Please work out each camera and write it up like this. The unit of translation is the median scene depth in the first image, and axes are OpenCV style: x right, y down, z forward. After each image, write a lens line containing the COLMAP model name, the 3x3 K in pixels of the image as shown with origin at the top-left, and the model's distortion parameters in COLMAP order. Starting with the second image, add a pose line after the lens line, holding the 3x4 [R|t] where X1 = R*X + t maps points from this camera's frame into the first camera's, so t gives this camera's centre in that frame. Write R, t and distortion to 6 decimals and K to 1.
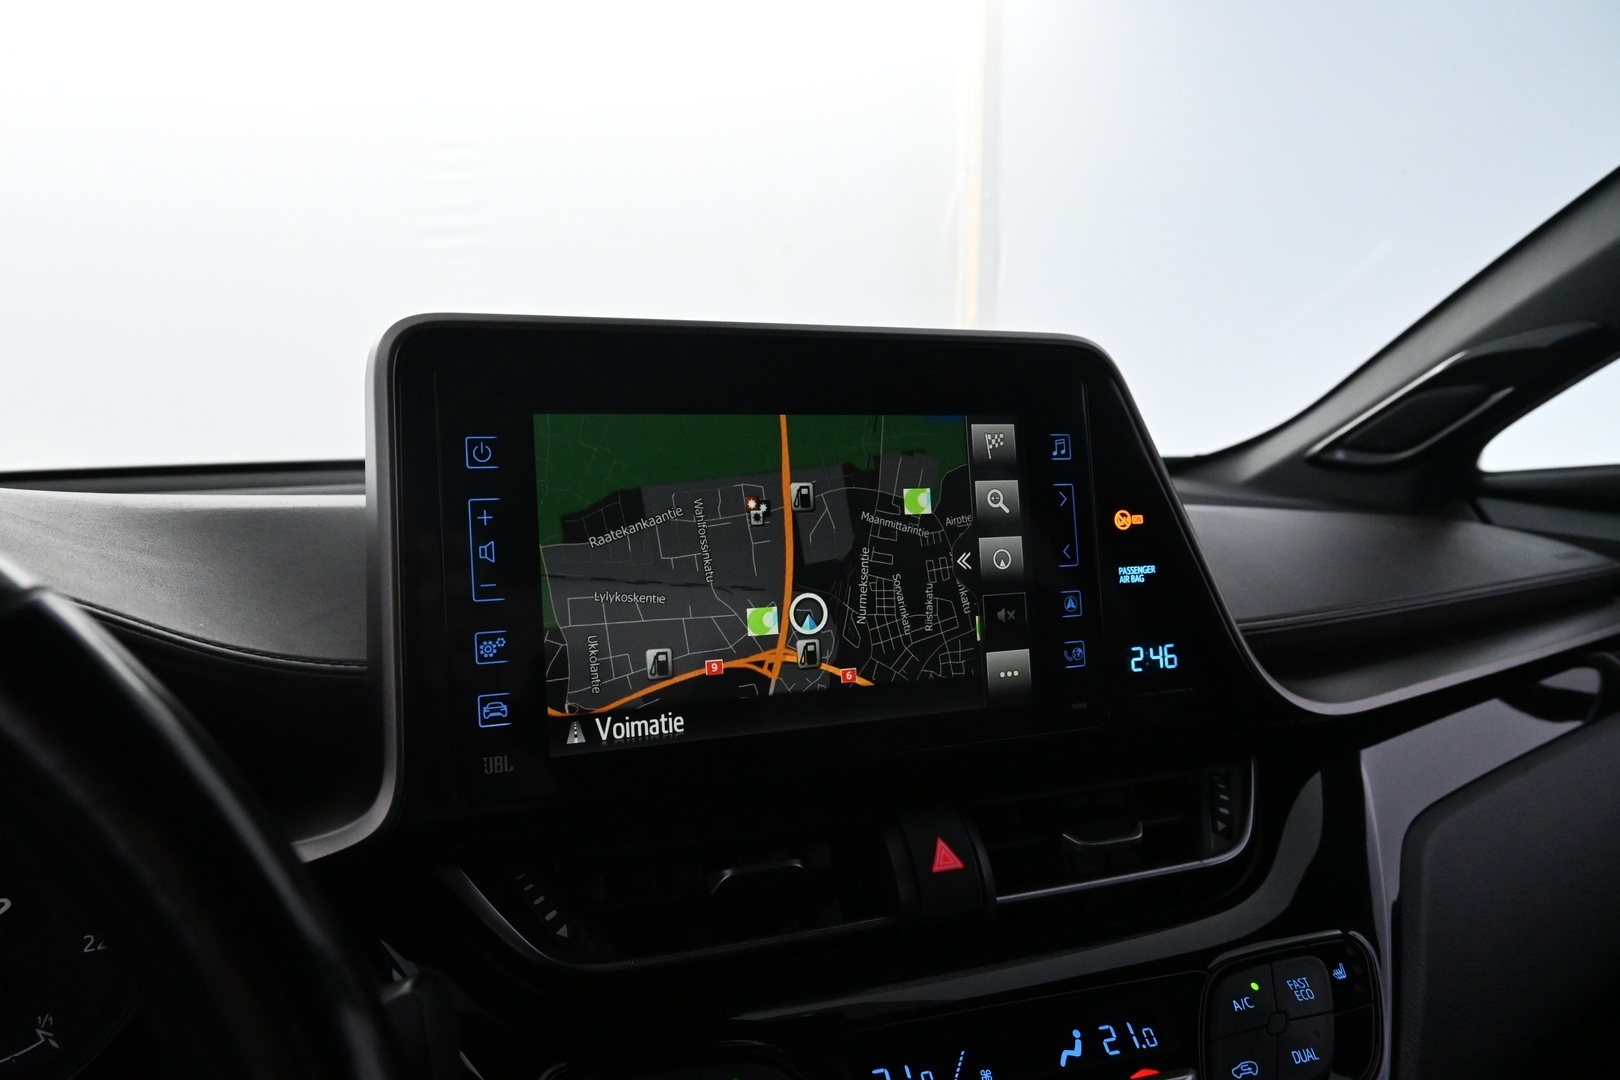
lens RADIAL K [[1100.6, 0, 810.0], [0, 1100.6, 540.0], [0, 0, 1]] dist [-0.000192, 0.000787]
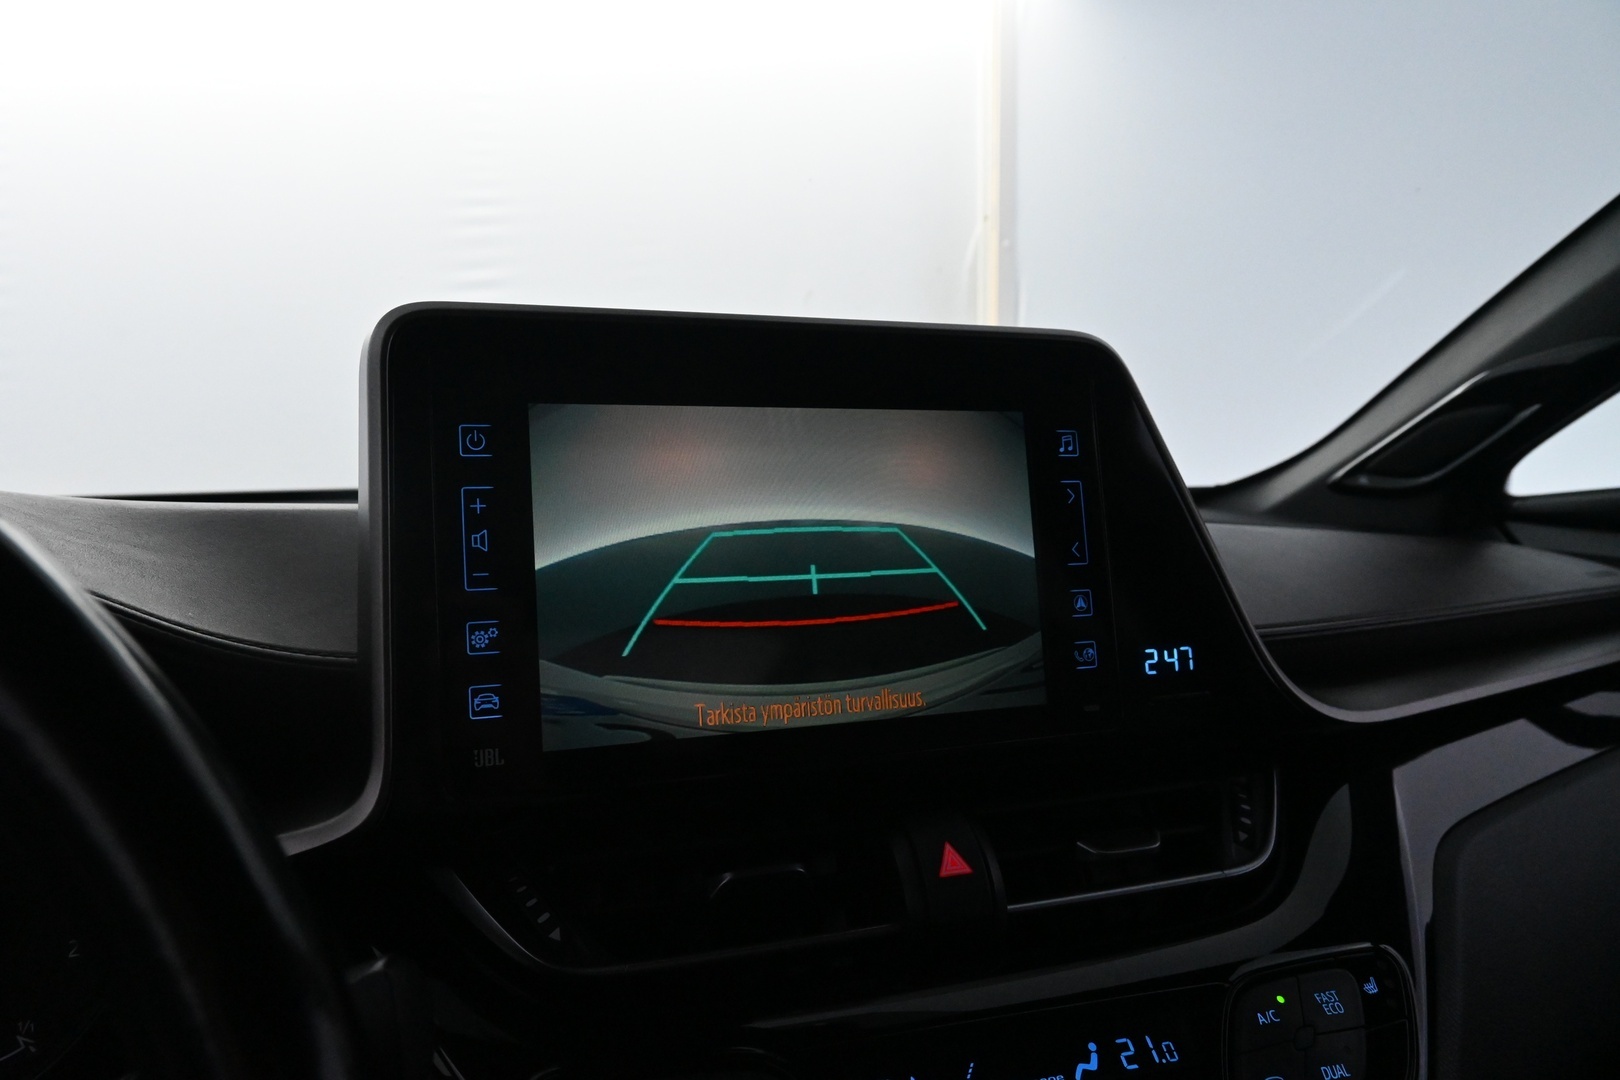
lens RADIAL K [[1100.6, 0, 810.0], [0, 1100.6, 540.0], [0, 0, 1]] dist [-0.000192, 0.000787]
pose [[0.999729, -0.006939, -0.022235, 0.020622], [0.005850, 0.998798, -0.048657, 0.051754], [0.022546, 0.048514, 0.998568, 0.019926]]
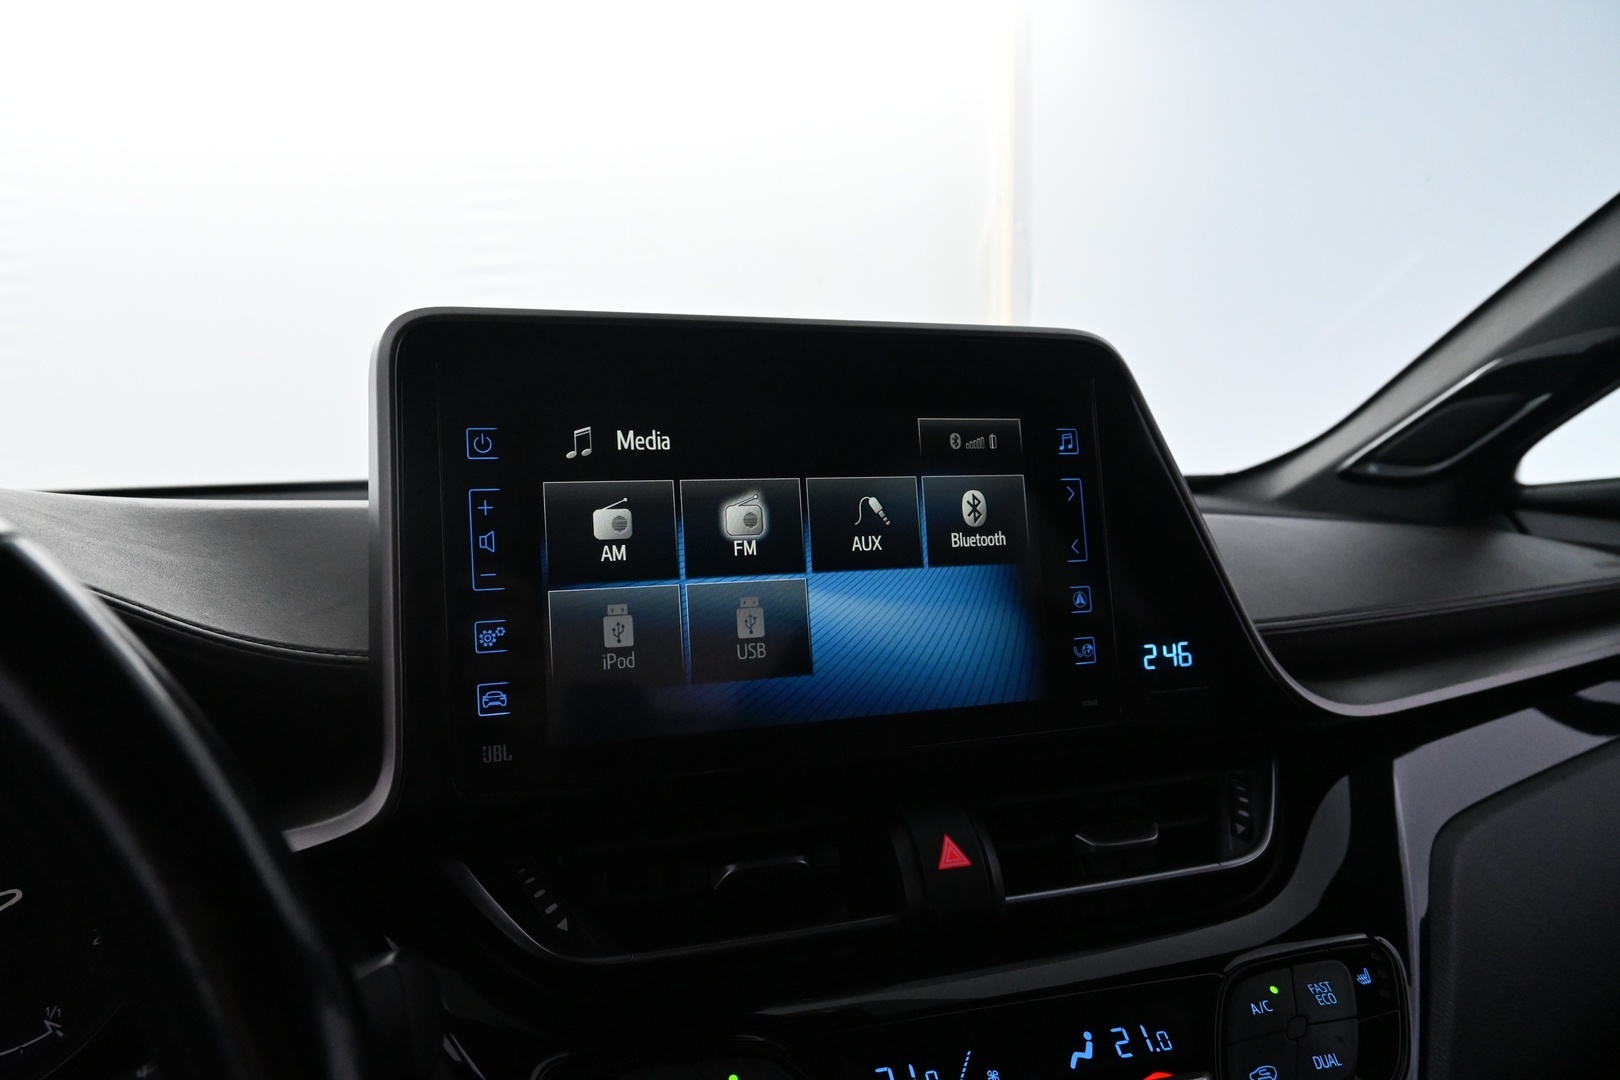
lens RADIAL K [[1100.6, 0, 810.0], [0, 1100.6, 540.0], [0, 0, 1]] dist [-0.000192, 0.000787]
pose [[0.999352, -0.007476, -0.035200, 0.032181], [0.006317, 0.999438, -0.032929, 0.038243], [0.035426, 0.032686, 0.998838, 0.003866]]
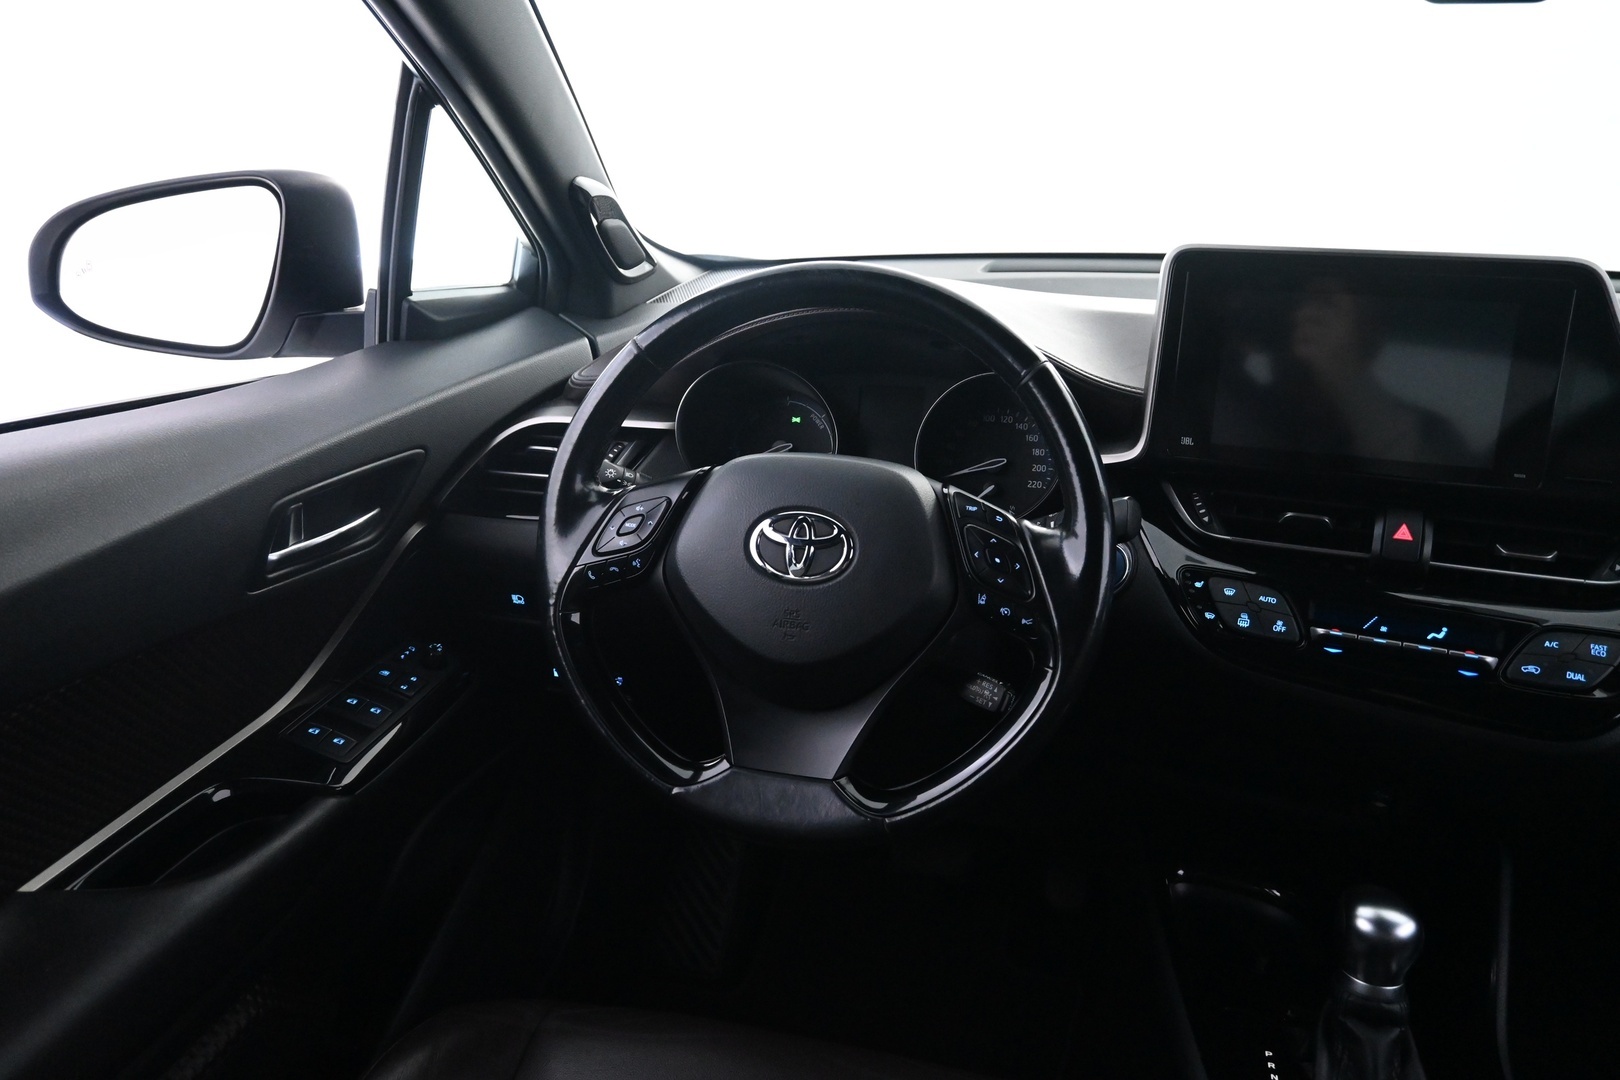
lens RADIAL K [[1208.6, 0, 810.0], [0, 1208.6, 540.0], [0, 0, 1]] dist [-0.001900, 0.003695]
pose [[0.730728, 0.232404, -0.641892, 0.722079], [-0.073590, 0.961606, 0.264385, -0.188012], [0.678691, -0.145956, 0.719775, -1.247591]]
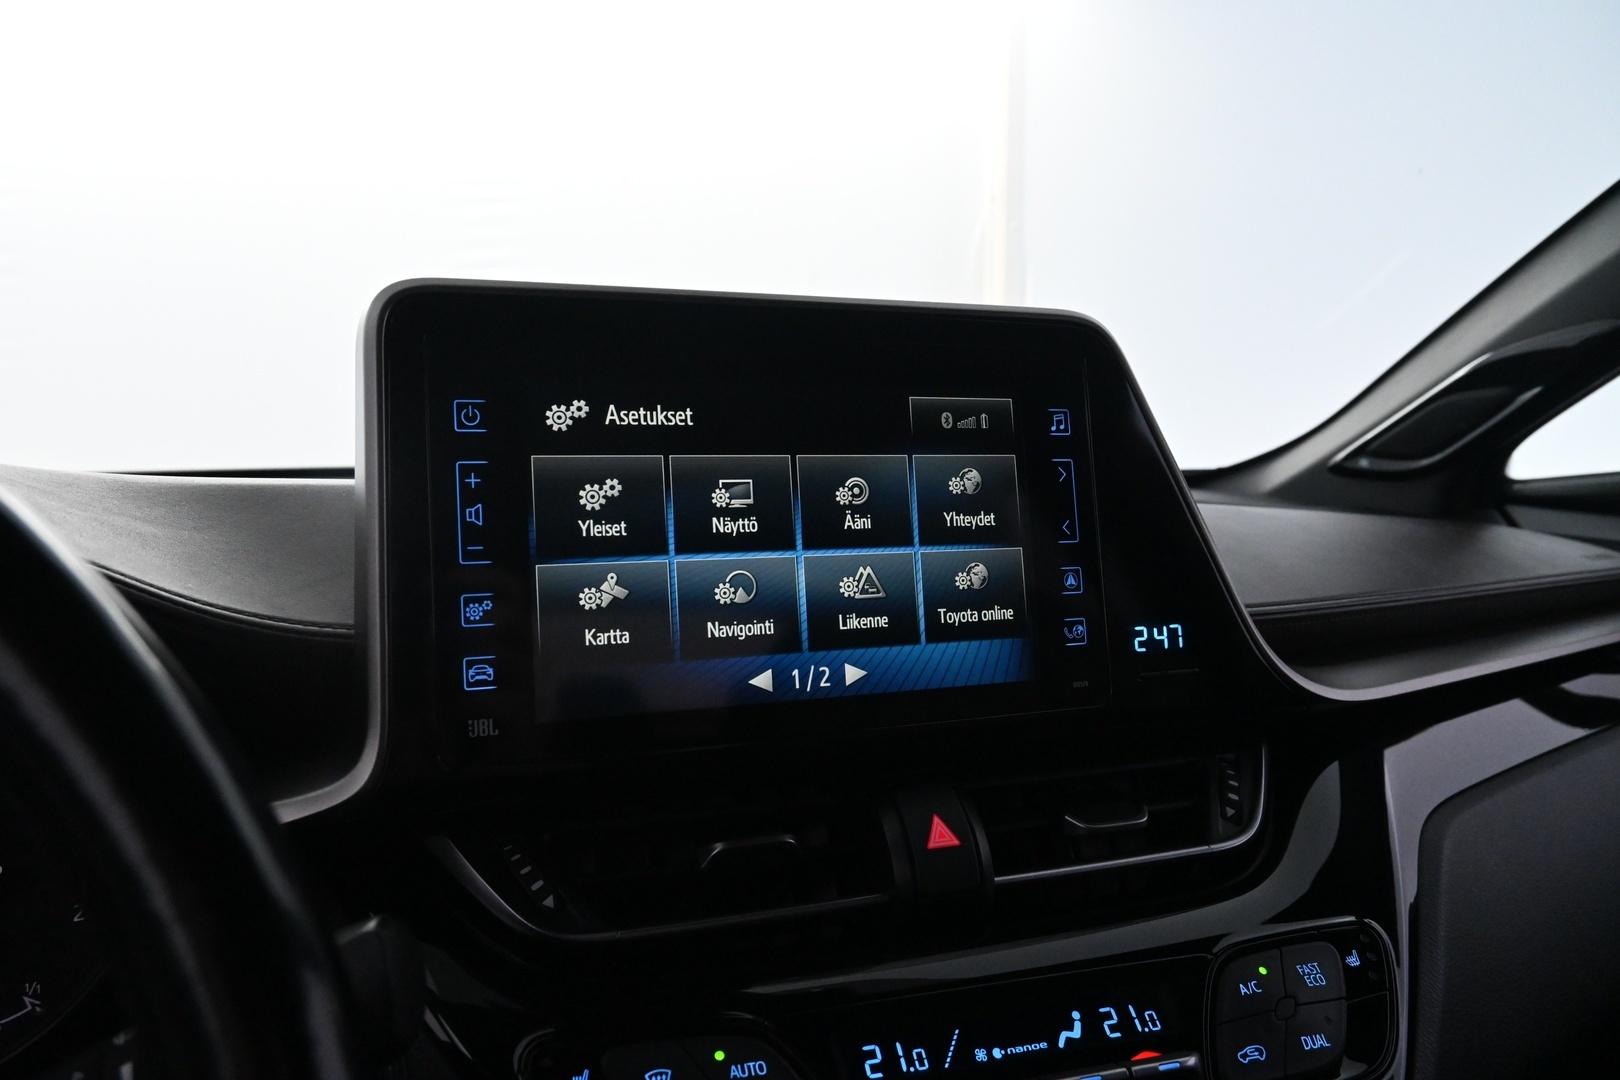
lens RADIAL K [[1100.6, 0, 810.0], [0, 1100.6, 540.0], [0, 0, 1]] dist [-0.000192, 0.000787]
pose [[0.999596, -0.001921, -0.028372, 0.033966], [0.000991, 0.999463, -0.032765, 0.057756], [0.028420, 0.032724, 0.999060, 0.009789]]
